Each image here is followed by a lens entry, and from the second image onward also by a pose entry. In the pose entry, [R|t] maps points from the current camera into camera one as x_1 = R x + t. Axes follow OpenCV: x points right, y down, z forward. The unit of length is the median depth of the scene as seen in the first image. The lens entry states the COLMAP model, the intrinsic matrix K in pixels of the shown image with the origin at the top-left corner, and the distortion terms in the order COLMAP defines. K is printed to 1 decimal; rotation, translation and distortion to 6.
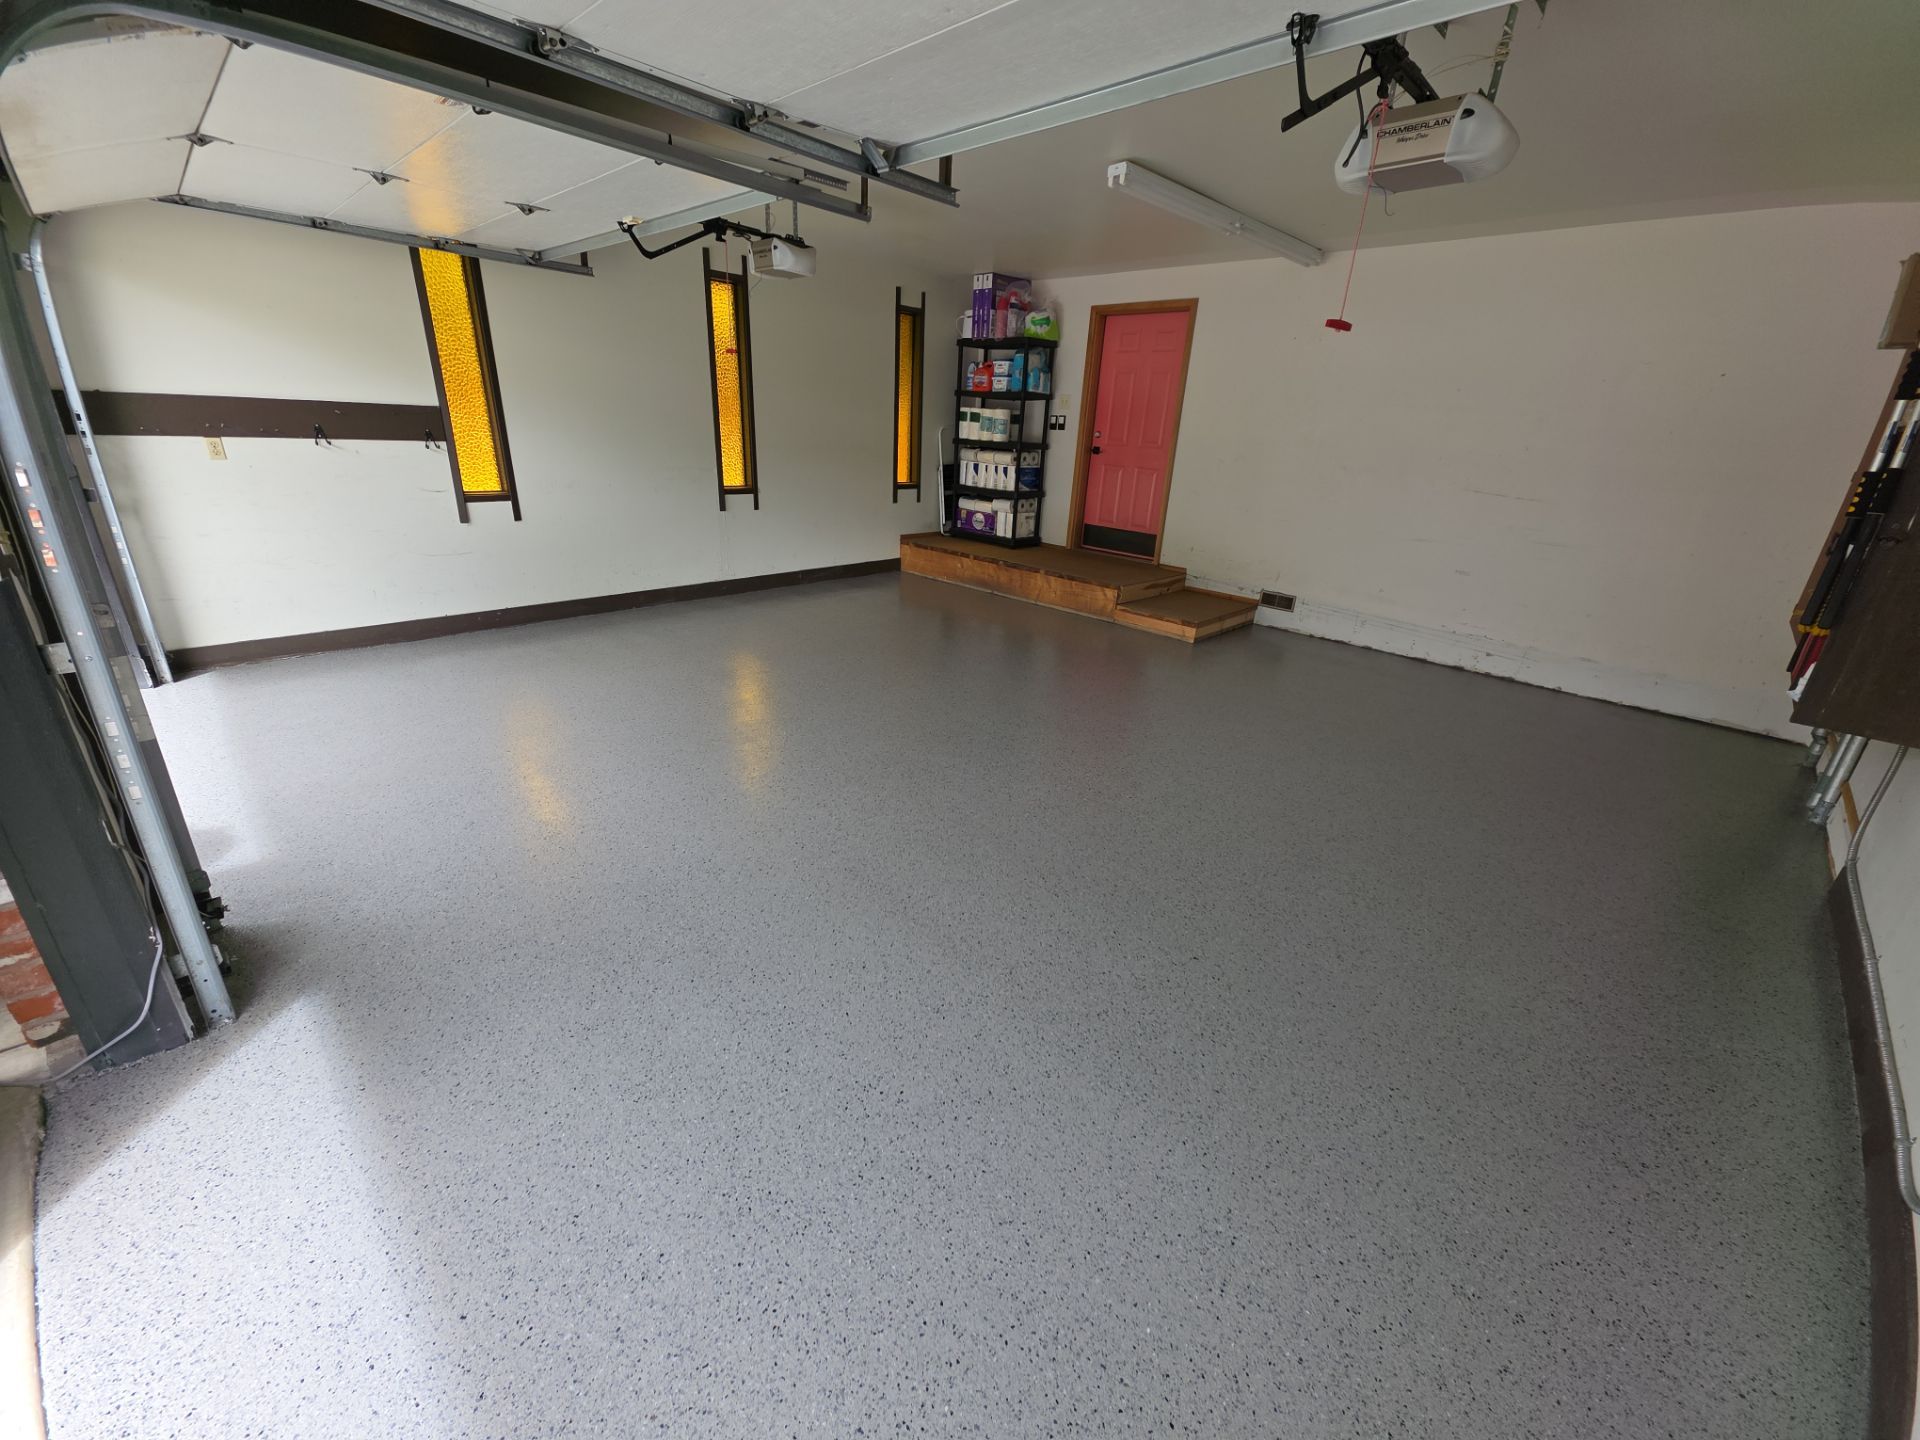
lens RADIAL K [[744.7, 0, 960.0], [0, 744.7, 720.0], [0, 0, 1]] dist [0.007932, -0.003652]
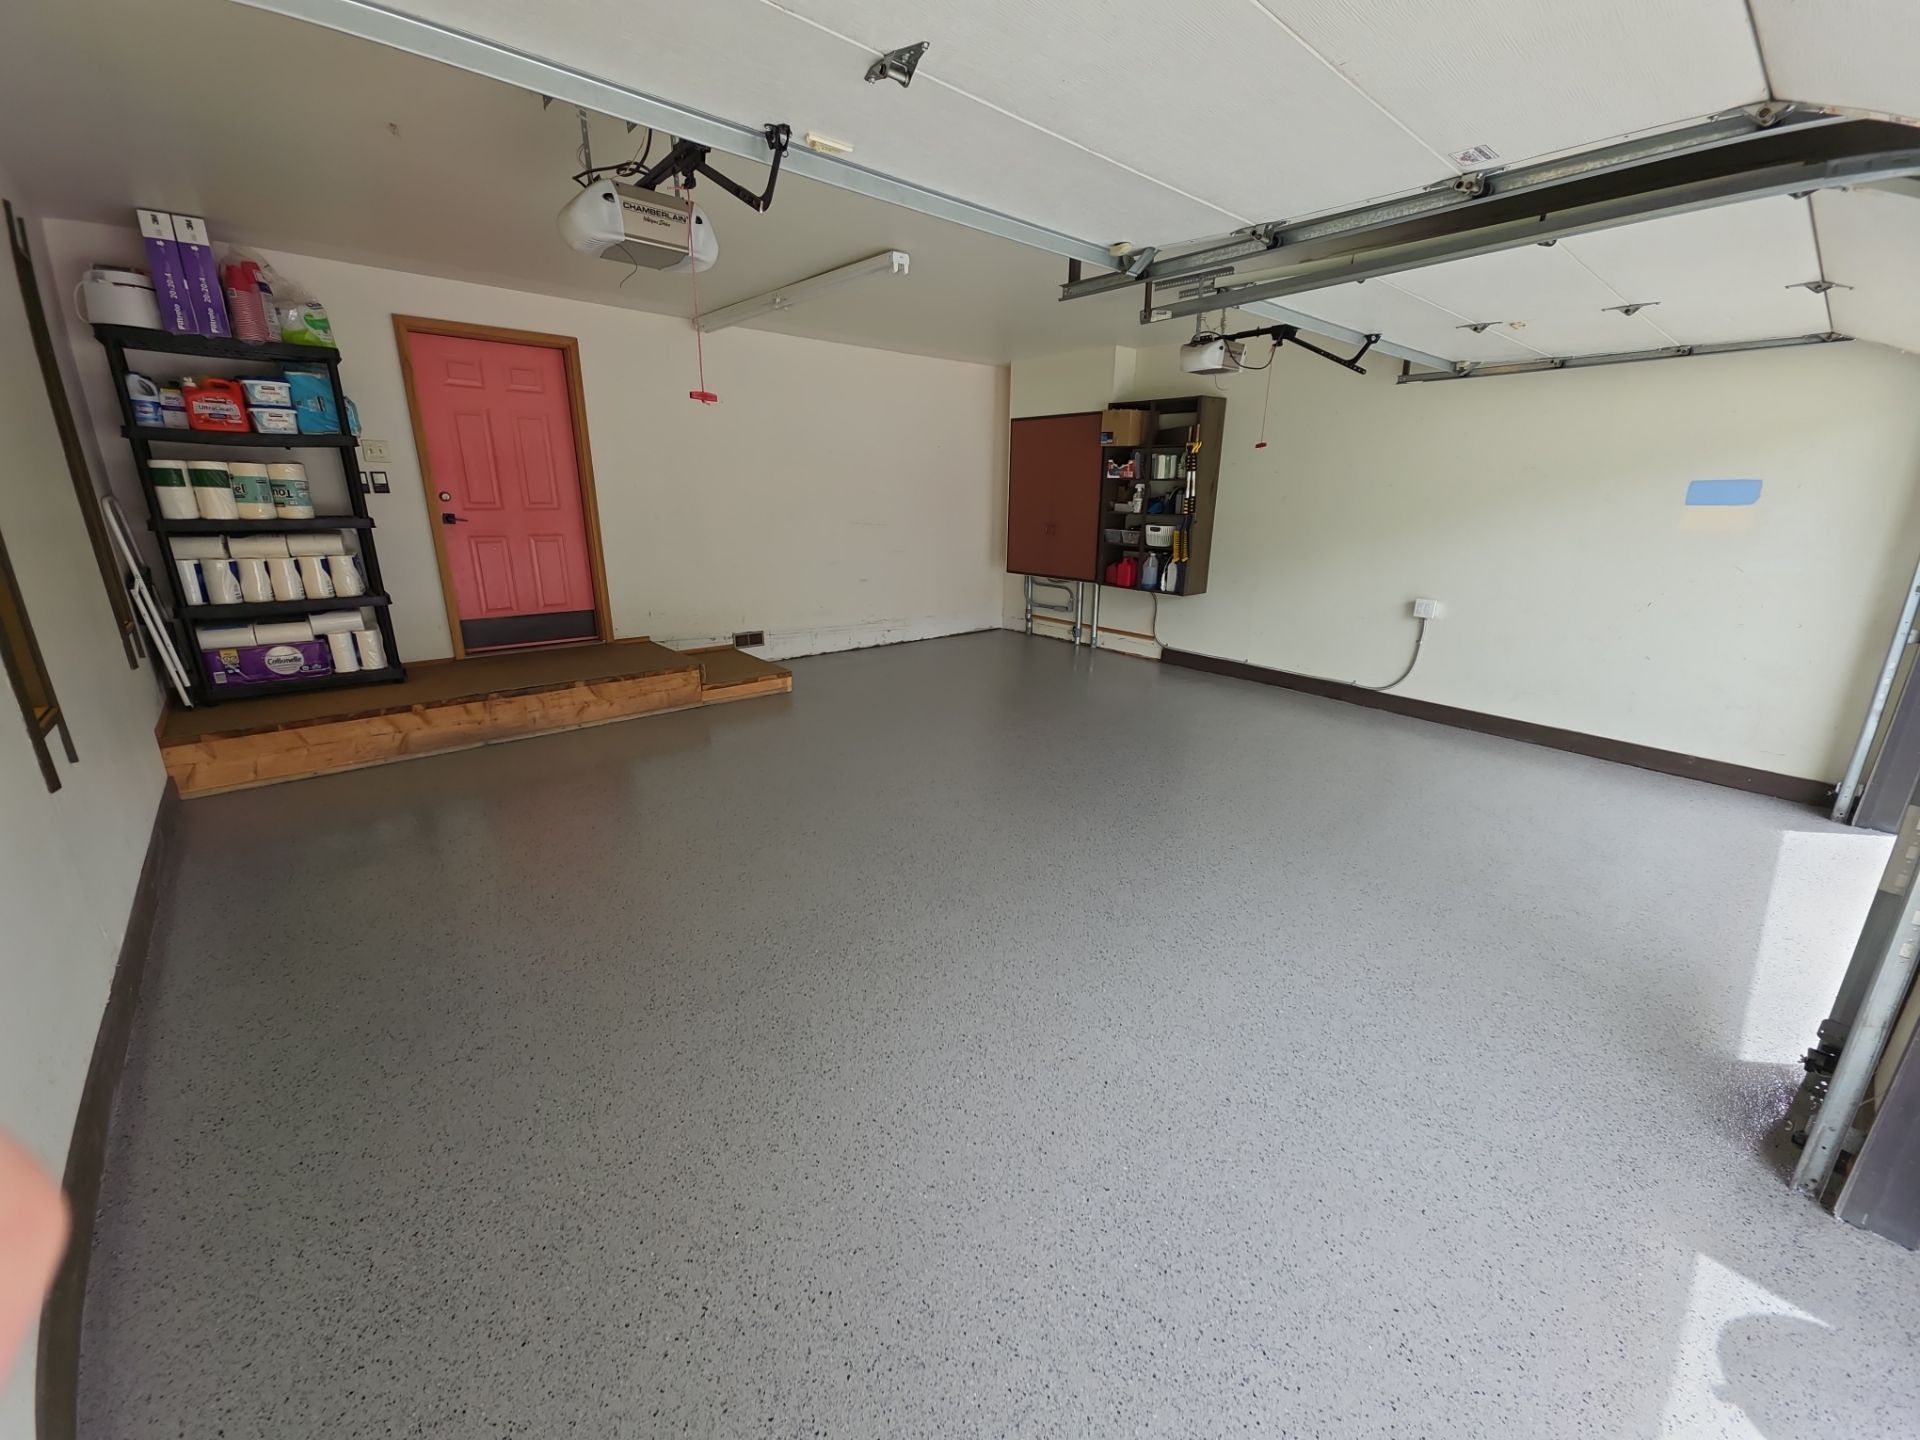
lens RADIAL K [[744.7, 0, 960.0], [0, 744.7, 720.0], [0, 0, 1]] dist [0.007932, -0.003652]
pose [[0.075617, -0.338894, 0.937781, -0.513886], [0.364107, 0.884916, 0.290431, -0.223210], [-0.928282, 0.319491, 0.190309, 0.477958]]
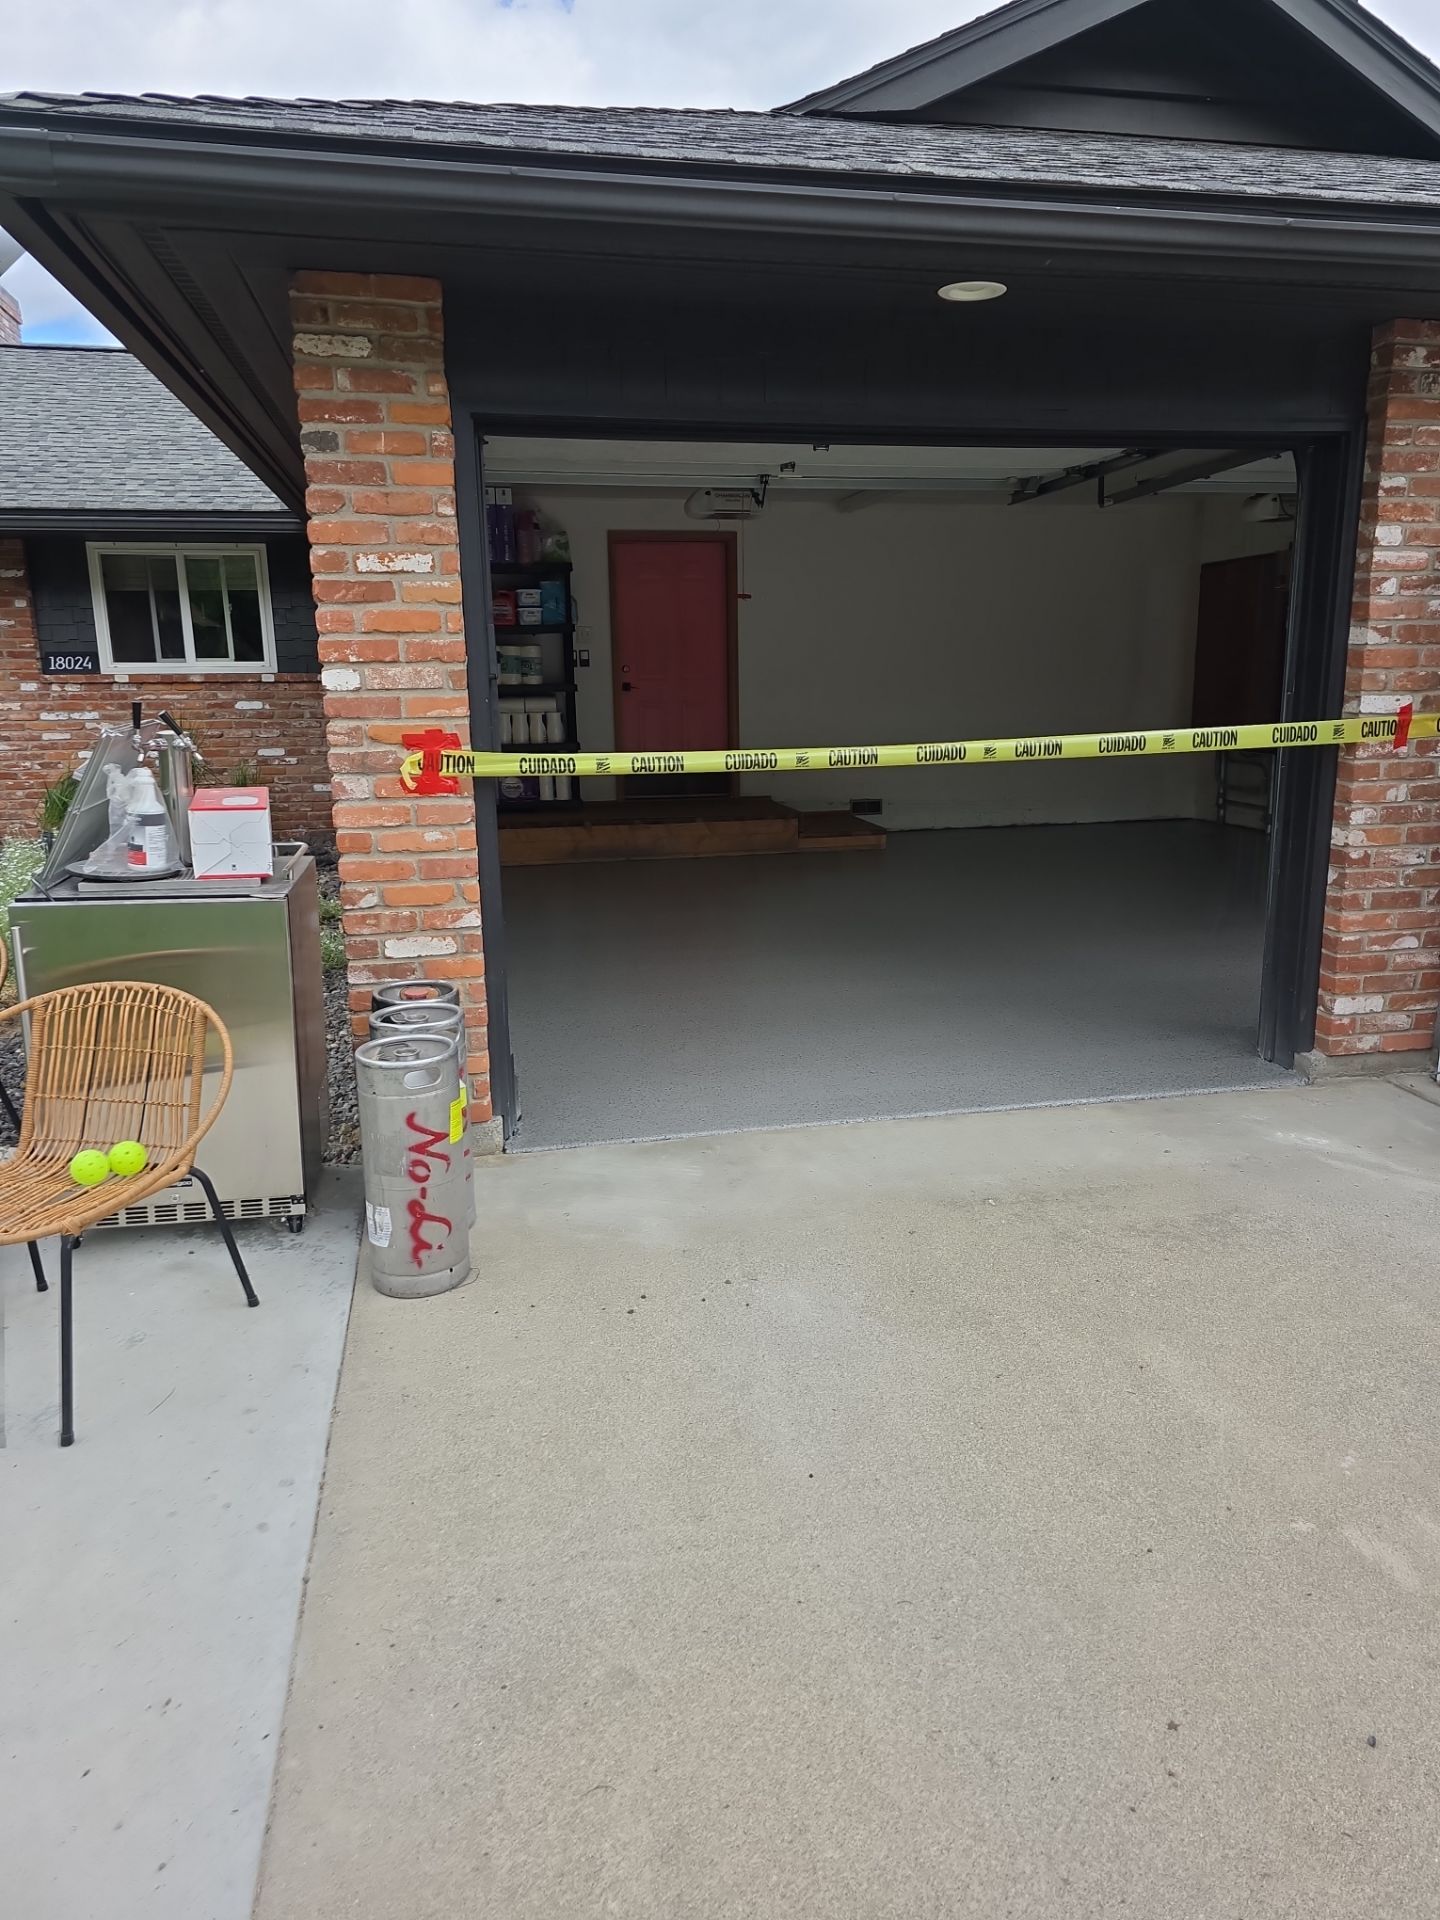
lens RADIAL K [[1253.2, 0, 746.8], [0, 1253.2, 950.6], [0, 0, 1]] dist [0.064385, -0.000547]
pose [[0.549085, -0.236878, 0.801495, -0.984155], [0.350041, 0.936010, 0.036828, -0.081433], [-0.758931, 0.260334, 0.596866, 0.106389]]
